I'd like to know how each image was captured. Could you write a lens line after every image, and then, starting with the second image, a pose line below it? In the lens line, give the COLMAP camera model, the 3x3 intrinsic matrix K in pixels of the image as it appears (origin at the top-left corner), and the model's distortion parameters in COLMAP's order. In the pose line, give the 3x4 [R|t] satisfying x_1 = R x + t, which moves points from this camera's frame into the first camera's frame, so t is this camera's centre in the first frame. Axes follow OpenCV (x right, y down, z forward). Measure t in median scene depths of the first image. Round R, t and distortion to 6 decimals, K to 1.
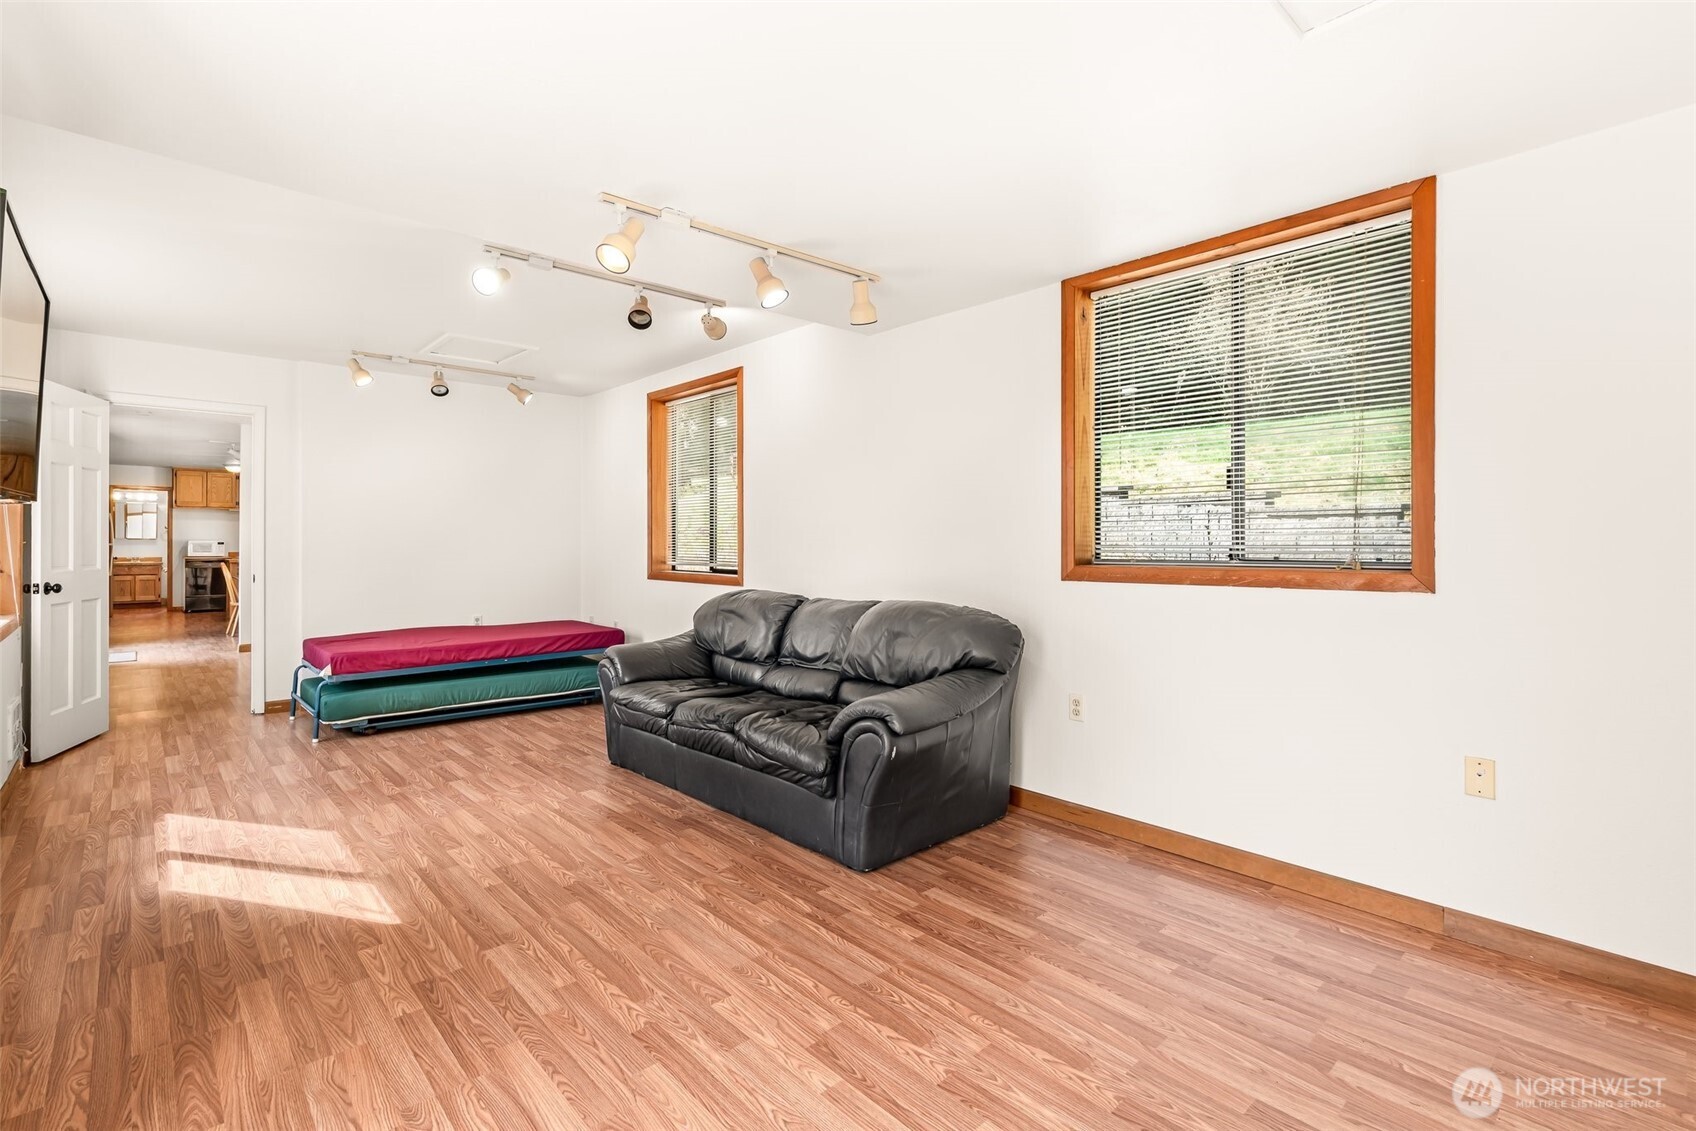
lens RADIAL K [[780.0, 0, 836.9], [0, 780.0, 551.5], [0, 0, 1]] dist [-0.005153, 0.003613]
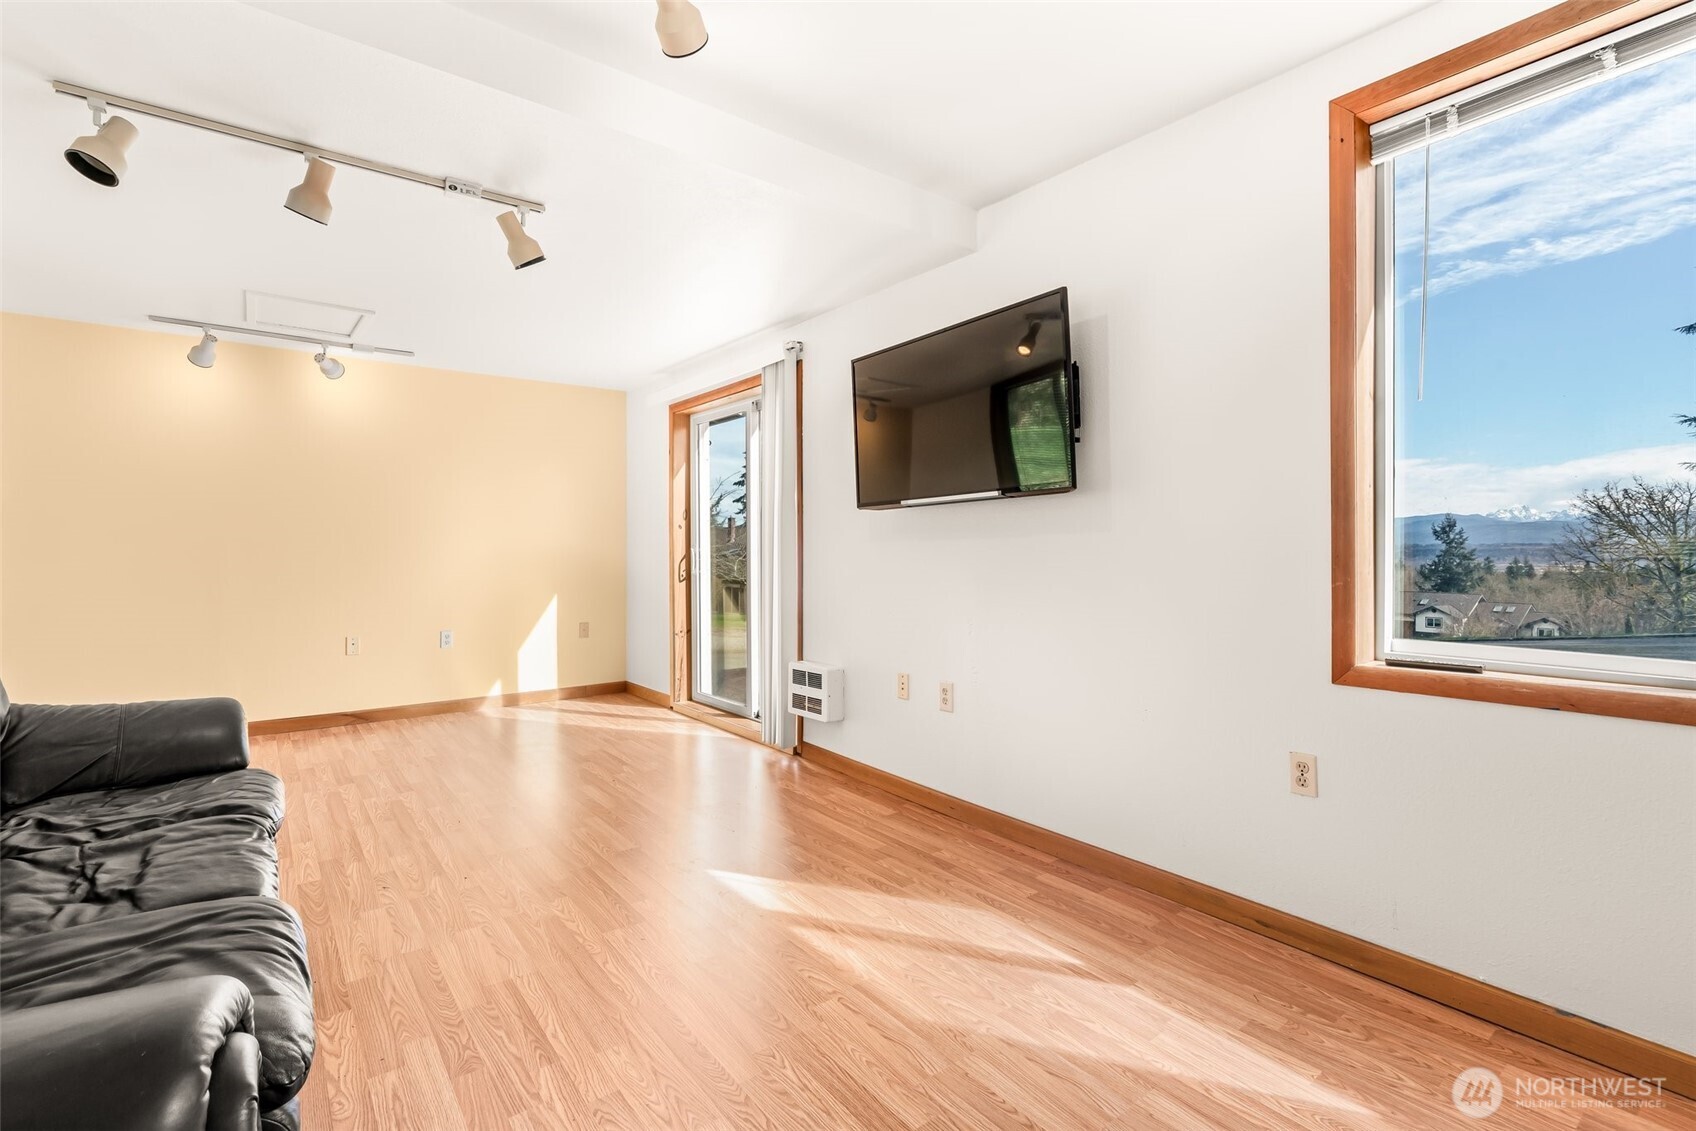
lens RADIAL K [[780.0, 0, 849.4], [0, 780.0, 548.1], [0, 0, 1]] dist [-0.005153, 0.003613]
pose [[-0.997572, -0.000355, 0.069647, -0.693892], [0.000229, 0.999965, 0.008382, 0.004788], [-0.069648, 0.008378, -0.997536, 1.750788]]
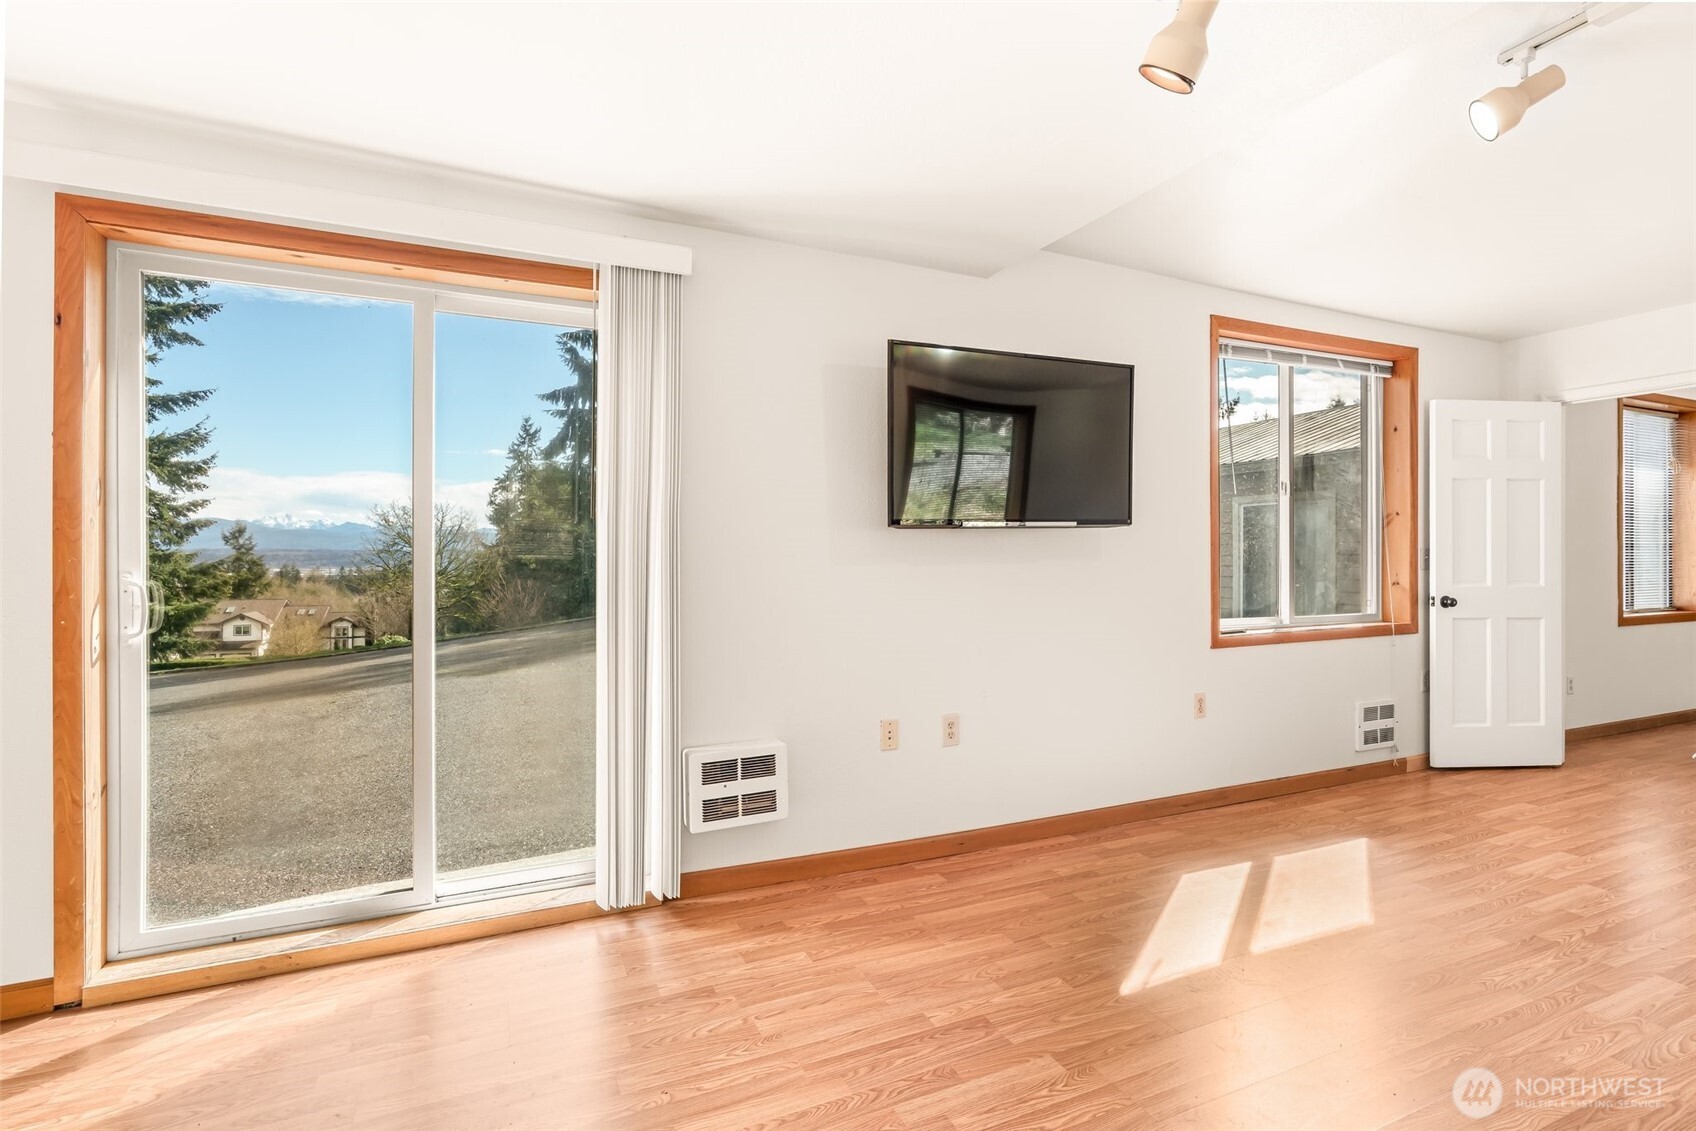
lens RADIAL K [[780.0, 0, 853.3], [0, 780.0, 556.9], [0, 0, 1]] dist [-0.005153, 0.003613]
pose [[-0.299005, -0.000195, -0.954252, 0.303775], [-0.011554, 0.999927, 0.003416, -0.010112], [0.954182, 0.012047, -0.298985, 0.806037]]
